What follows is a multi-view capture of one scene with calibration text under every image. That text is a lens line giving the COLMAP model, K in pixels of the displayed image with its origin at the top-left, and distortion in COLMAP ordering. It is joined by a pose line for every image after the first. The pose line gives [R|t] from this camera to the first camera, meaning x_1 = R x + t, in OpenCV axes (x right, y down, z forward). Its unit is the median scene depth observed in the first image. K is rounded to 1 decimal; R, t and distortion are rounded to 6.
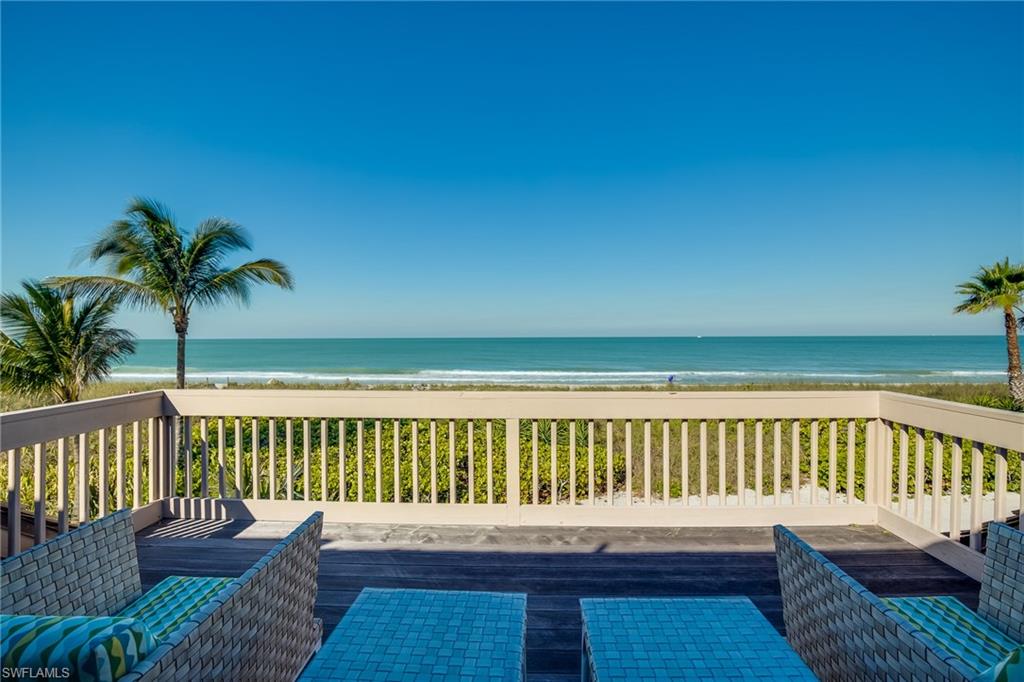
lens RADIAL K [[463.4, 0, 516.5], [0, 463.4, 339.5], [0, 0, 1]] dist [-0.030432, 0.000665]
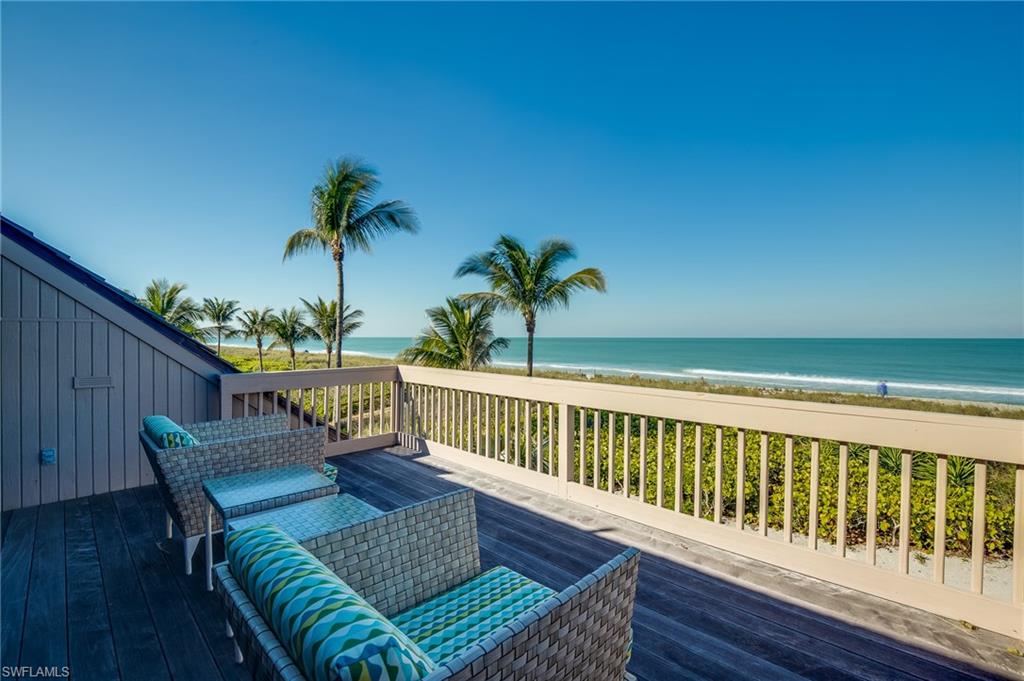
lens RADIAL K [[461.0, 0, 523.2], [0, 461.0, 340.0], [0, 0, 1]] dist [-0.033816, 0.006464]
pose [[0.736931, 0.010678, -0.675884, 0.141745], [-0.008501, 0.999943, 0.006529, 0.000765], [0.675915, 0.000934, 0.736979, 0.017119]]
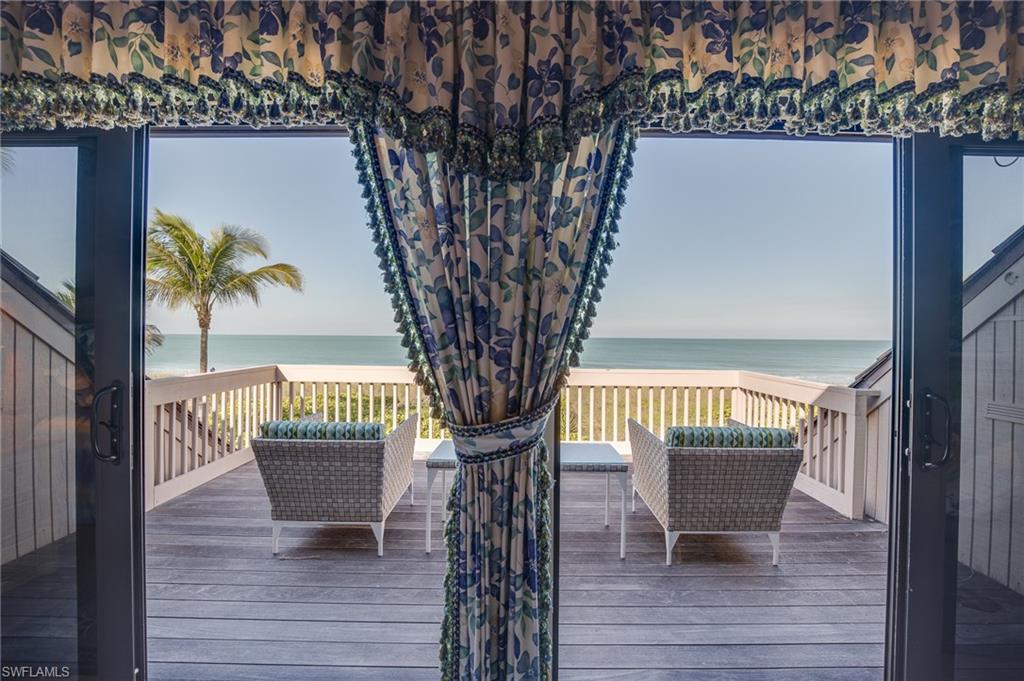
lens RADIAL K [[432.7, 0, 512.0], [0, 432.7, 340.5], [0, 0, 1]] dist [0.000519, 0.000132]
pose [[0.999442, 0.012459, 0.030996, -0.007434], [-0.012600, 0.999911, 0.004369, 0.003065], [-0.030939, -0.004757, 0.999510, -0.097835]]
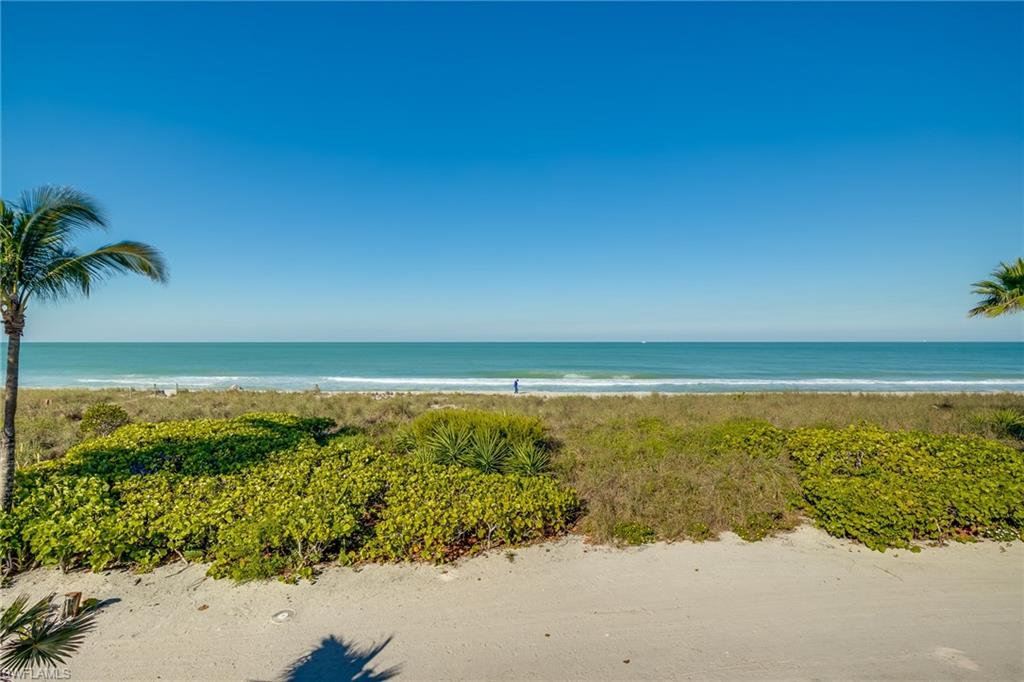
lens RADIAL K [[476.7, 0, 512.0], [0, 476.7, 341.0], [0, 0, 1]] dist [-0.025853, 0.000258]
pose [[0.999897, 0.004330, 0.013697, 0.120381], [-0.004249, 0.999974, -0.005911, -0.000710], [-0.013722, 0.005852, 0.999889, 0.191559]]
